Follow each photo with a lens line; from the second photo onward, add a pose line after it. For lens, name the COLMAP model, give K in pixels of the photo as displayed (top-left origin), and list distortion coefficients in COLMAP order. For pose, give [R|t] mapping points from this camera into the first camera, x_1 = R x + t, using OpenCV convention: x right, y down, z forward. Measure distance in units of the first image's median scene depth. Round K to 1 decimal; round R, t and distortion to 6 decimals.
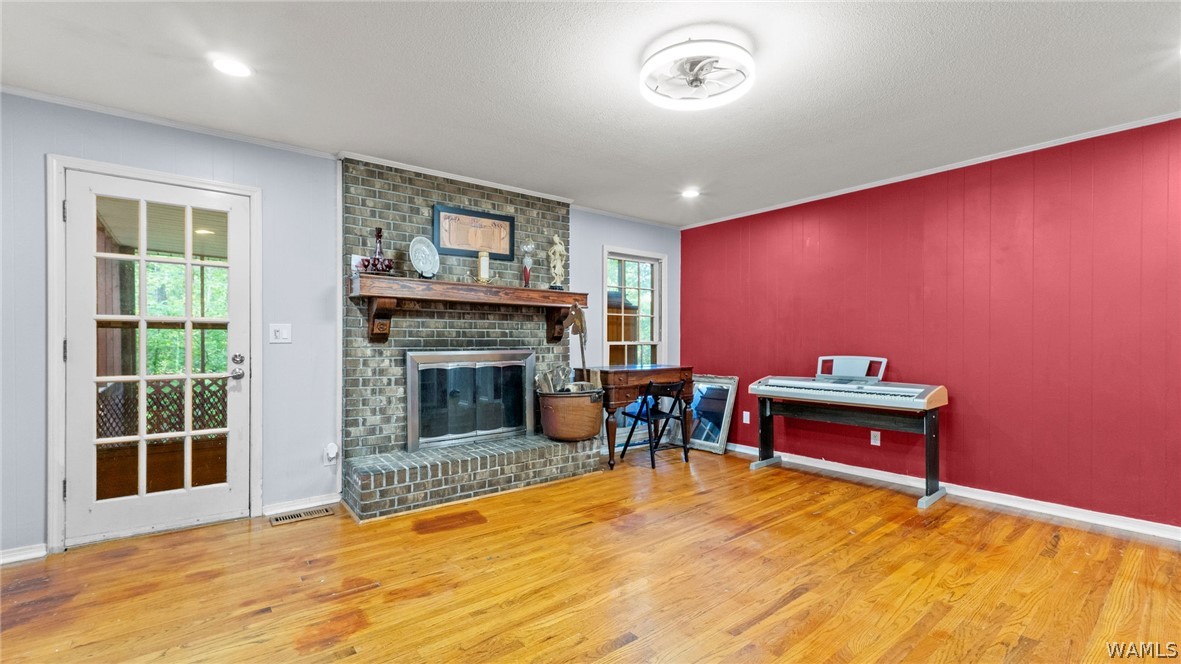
lens RADIAL K [[498.3, 0, 596.3], [0, 498.3, 337.3], [0, 0, 1]] dist [0.009073, -0.001303]
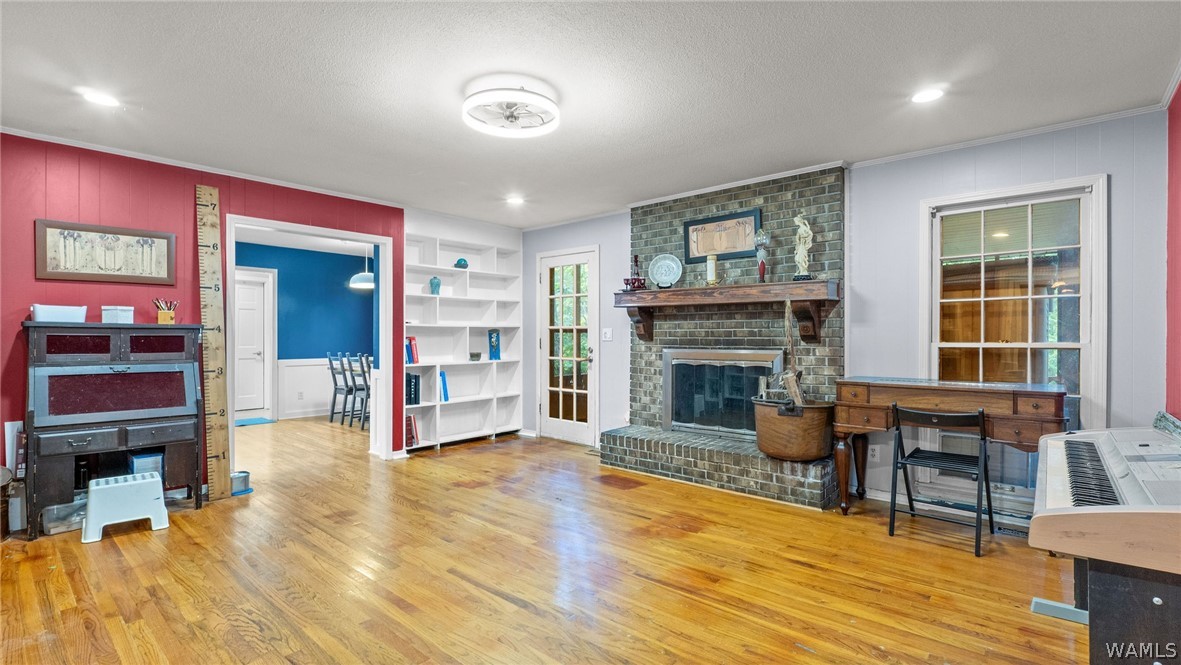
lens RADIAL K [[542.7, 0, 601.8], [0, 542.7, 335.1], [0, 0, 1]] dist [-0.005068, 0.000399]
pose [[0.186713, -0.002264, -0.982412, 0.935325], [0.005845, 0.999982, -0.001194, -0.004142], [0.982397, -0.005520, 0.186722, 0.614533]]
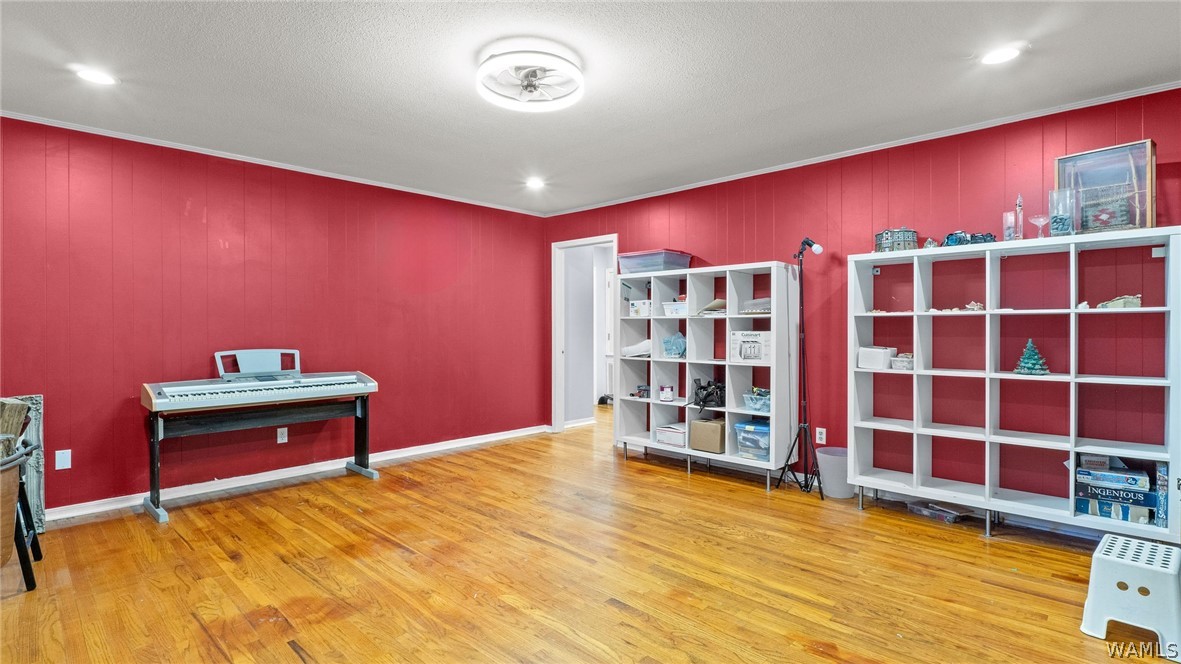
lens RADIAL K [[542.7, 0, 579.5], [0, 542.7, 336.6], [0, 0, 1]] dist [-0.005068, 0.000399]
pose [[-0.102680, -0.010899, 0.994655, -0.591556], [-0.004278, 0.999936, 0.010516, 0.003832], [-0.994705, -0.003175, -0.102720, 0.642990]]
